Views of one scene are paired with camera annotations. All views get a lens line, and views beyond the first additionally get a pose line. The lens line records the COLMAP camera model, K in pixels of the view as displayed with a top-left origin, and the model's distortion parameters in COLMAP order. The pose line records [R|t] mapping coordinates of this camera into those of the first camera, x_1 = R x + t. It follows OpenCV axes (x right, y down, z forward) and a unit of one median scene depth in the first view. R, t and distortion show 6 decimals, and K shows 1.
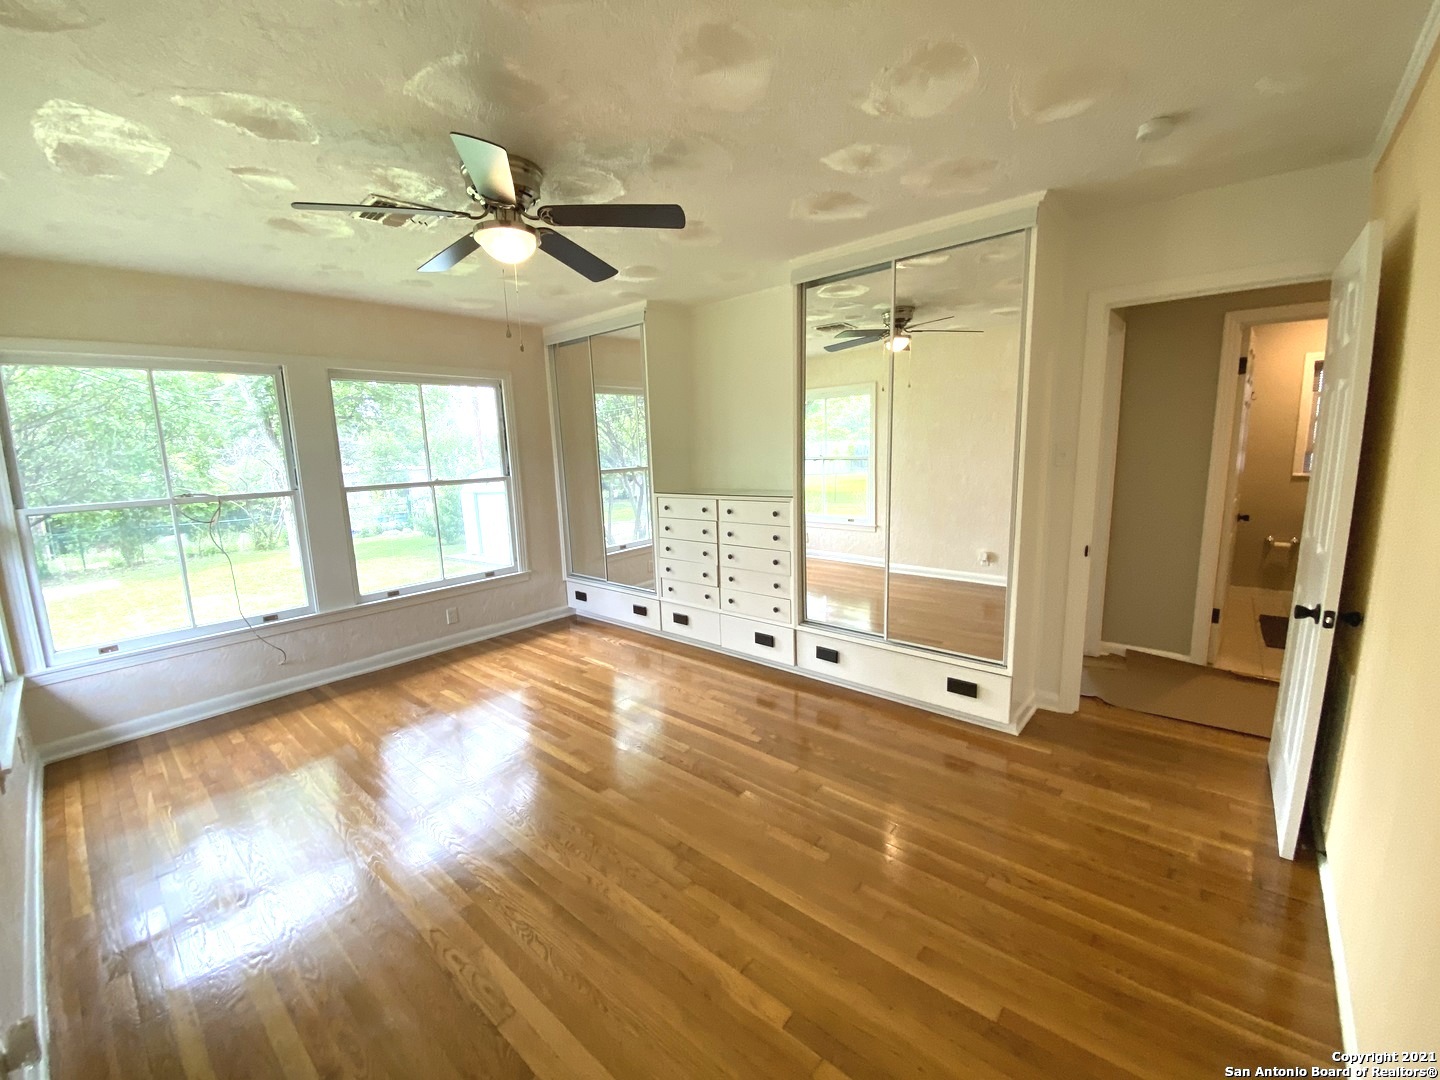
lens RADIAL K [[583.2, 0, 714.7], [0, 583.2, 538.8], [0, 0, 1]] dist [0.008820, -0.013059]
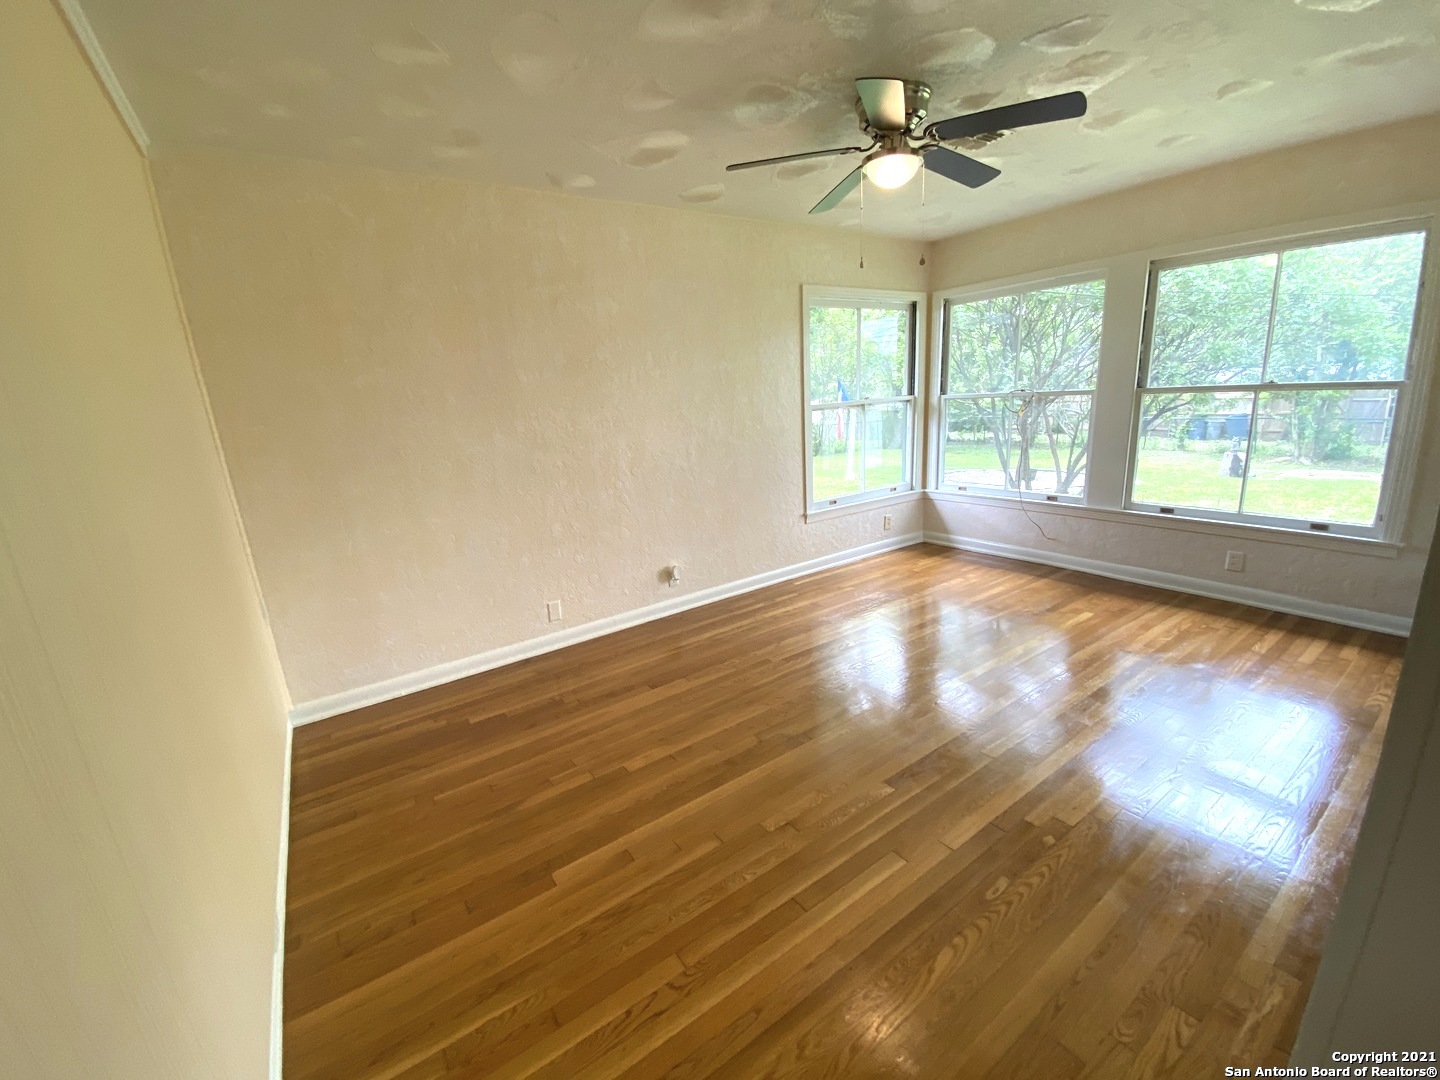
lens RADIAL K [[583.2, 0, 718.6], [0, 583.2, 540.5], [0, 0, 1]] dist [0.008820, -0.013059]
pose [[-0.243953, 0.287018, -0.926341, 0.531041], [-0.082156, 0.945650, 0.314636, -0.101779], [0.966301, 0.152861, -0.207114, 0.590246]]
